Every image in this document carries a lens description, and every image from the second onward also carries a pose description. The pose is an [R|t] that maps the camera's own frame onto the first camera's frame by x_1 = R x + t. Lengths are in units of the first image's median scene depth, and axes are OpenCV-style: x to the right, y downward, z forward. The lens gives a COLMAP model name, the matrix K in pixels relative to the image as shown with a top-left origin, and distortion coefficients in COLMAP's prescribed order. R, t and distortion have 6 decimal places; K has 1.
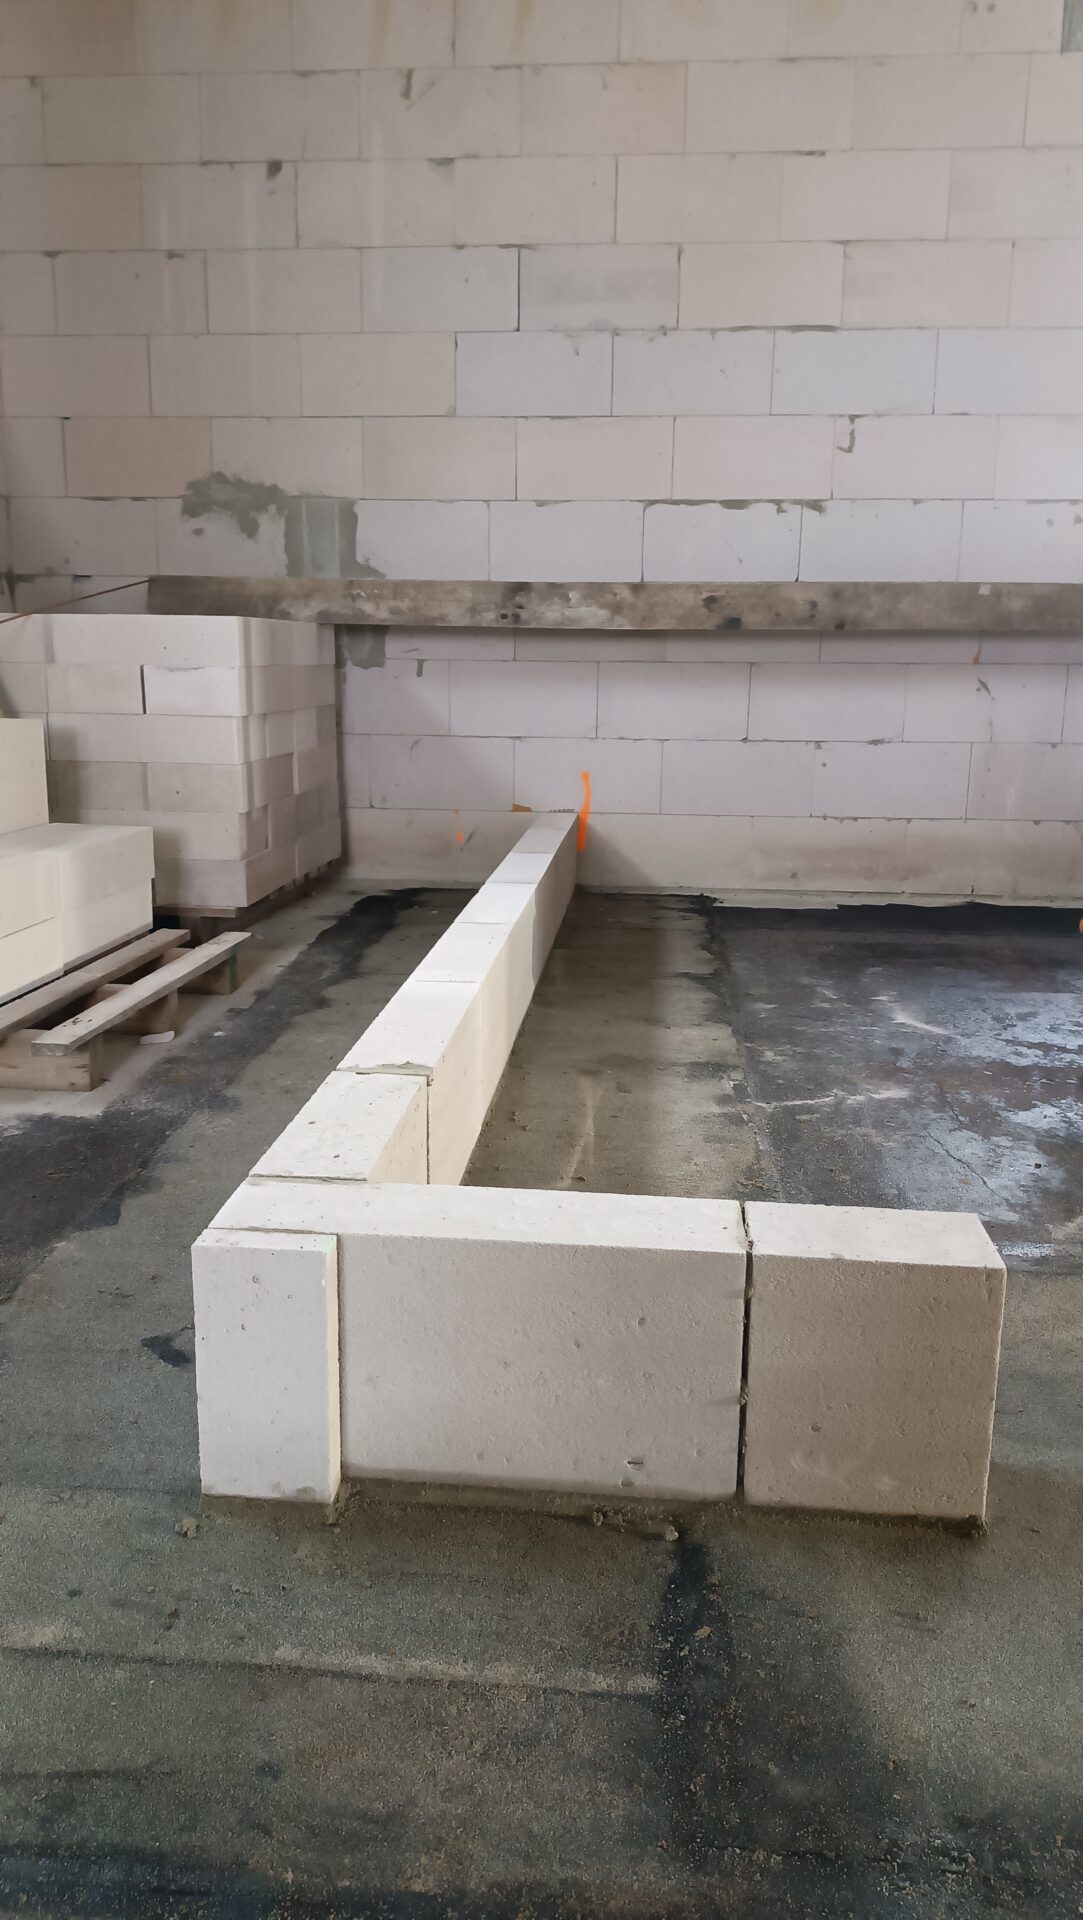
lens RADIAL K [[1378.0, 0, 541.5], [0, 1378.0, 960.0], [0, 0, 1]] dist [0.045683, -0.062496]
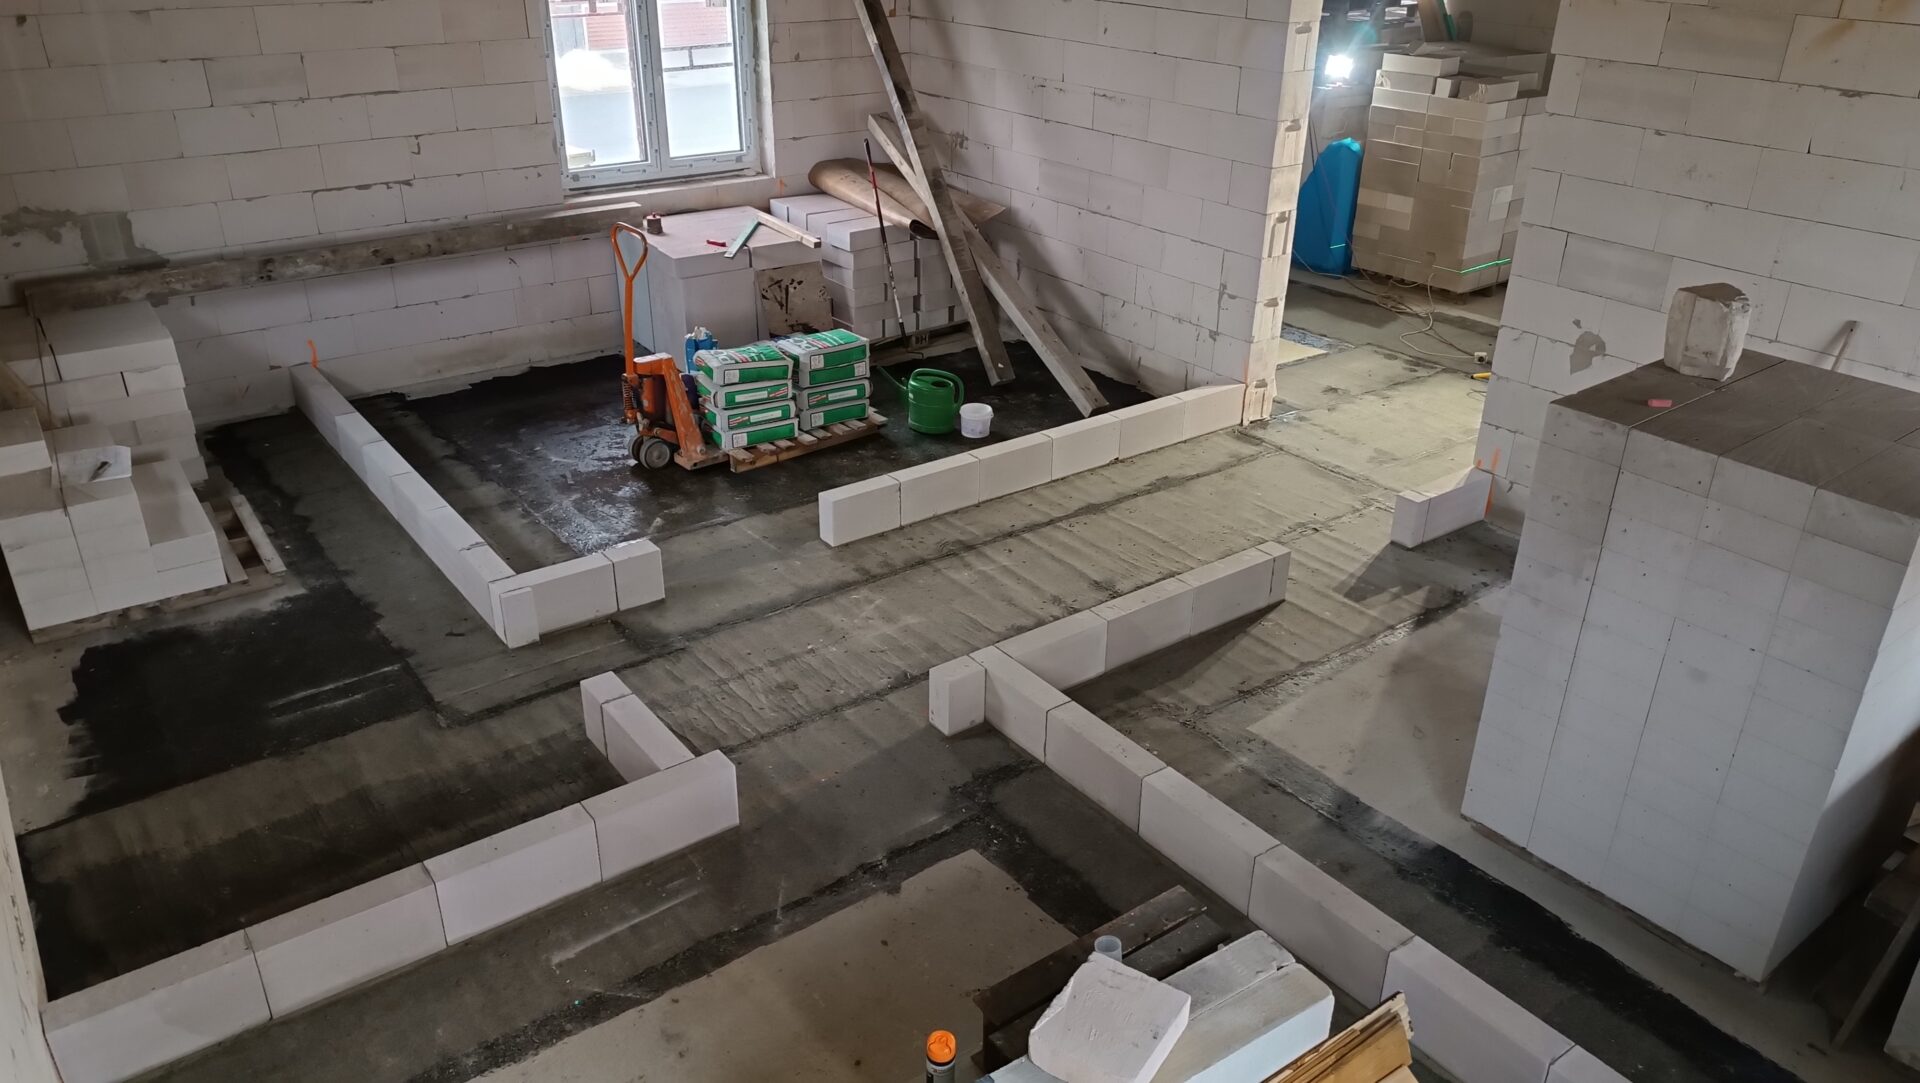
lens RADIAL K [[1378.0, 0, 963.0], [0, 1378.0, 532.1], [0, 0, 1]] dist [0.045683, -0.062496]
pose [[0.744013, -0.296862, 0.598597, -0.515562], [0.142702, 0.945809, 0.291688, -0.322575], [-0.652749, -0.131599, 0.746056, -0.975030]]
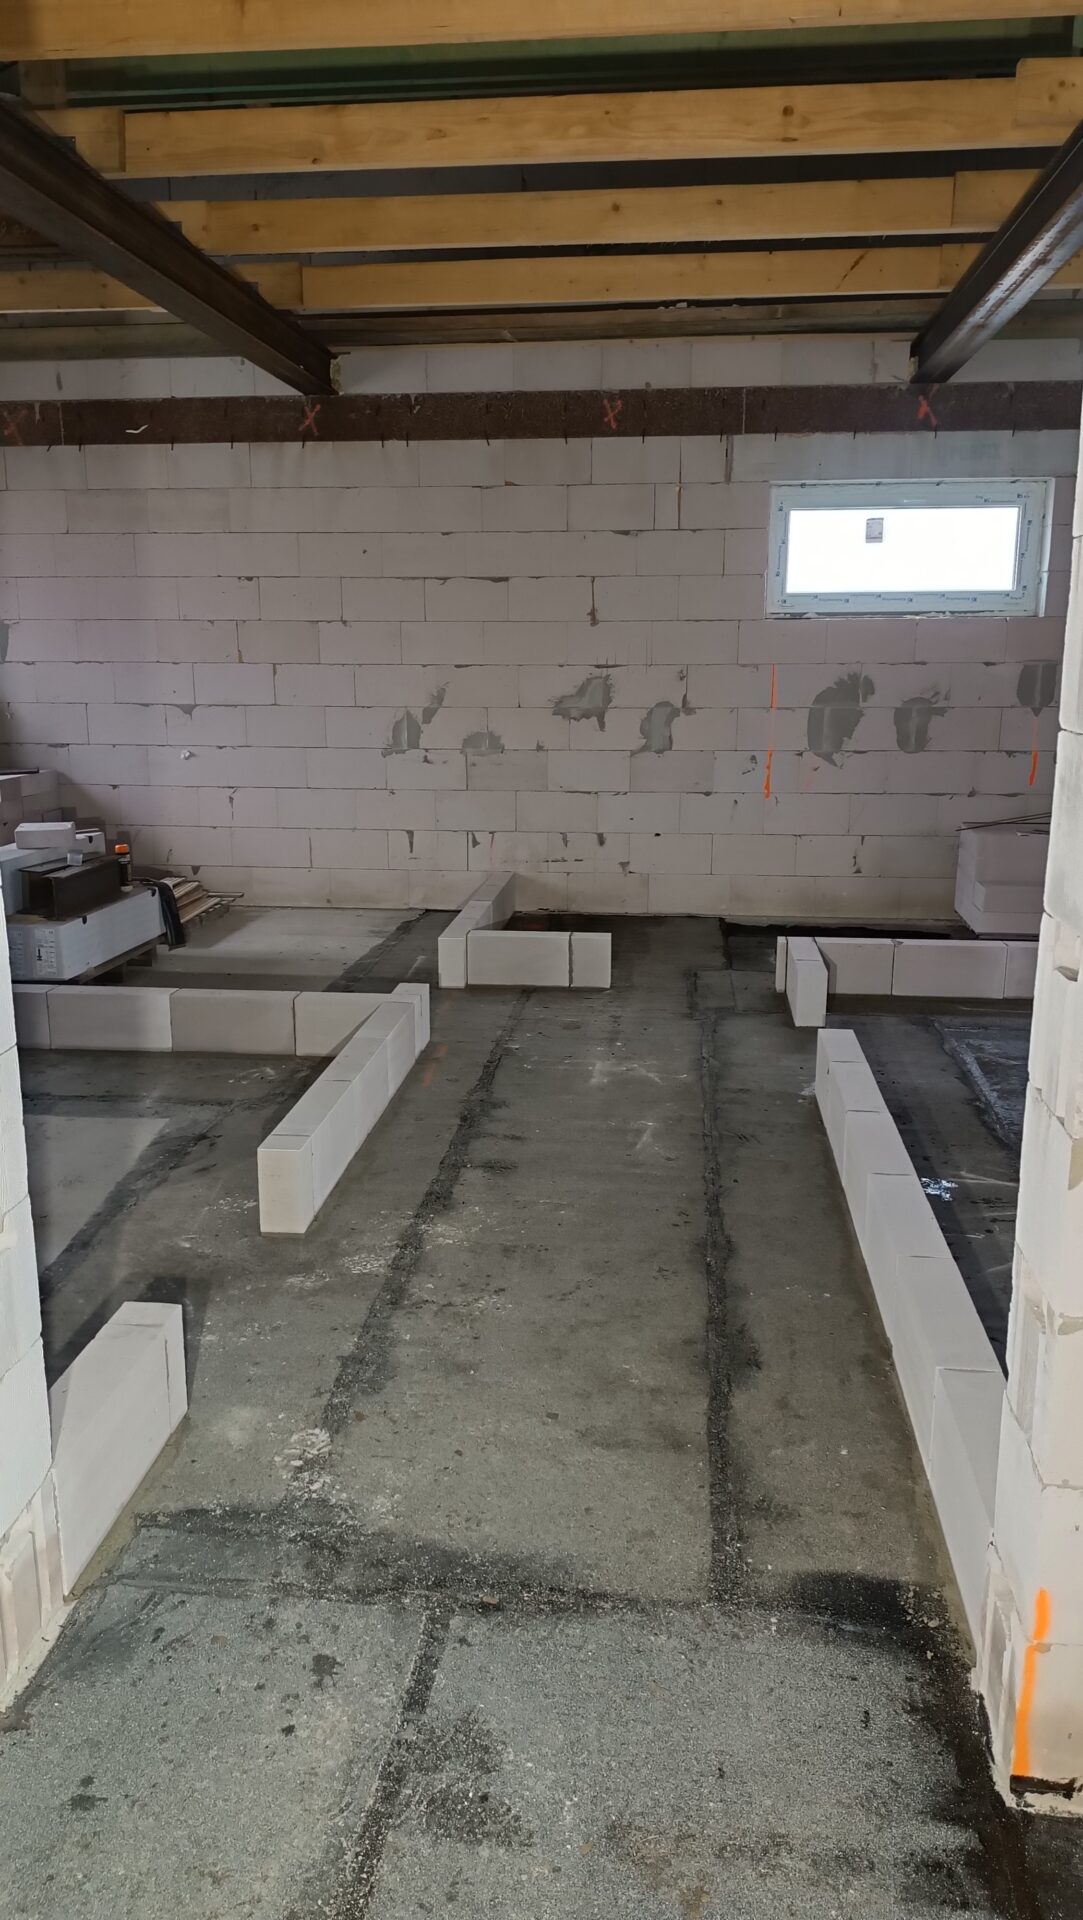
lens RADIAL K [[1378.0, 0, 541.5], [0, 1378.0, 960.0], [0, 0, 1]] dist [0.045683, -0.062496]
pose [[-0.018490, 0.209212, -0.977695, 1.439289], [-0.213503, 0.954482, 0.208282, -0.175542], [0.976768, 0.212592, 0.027019, 0.002470]]
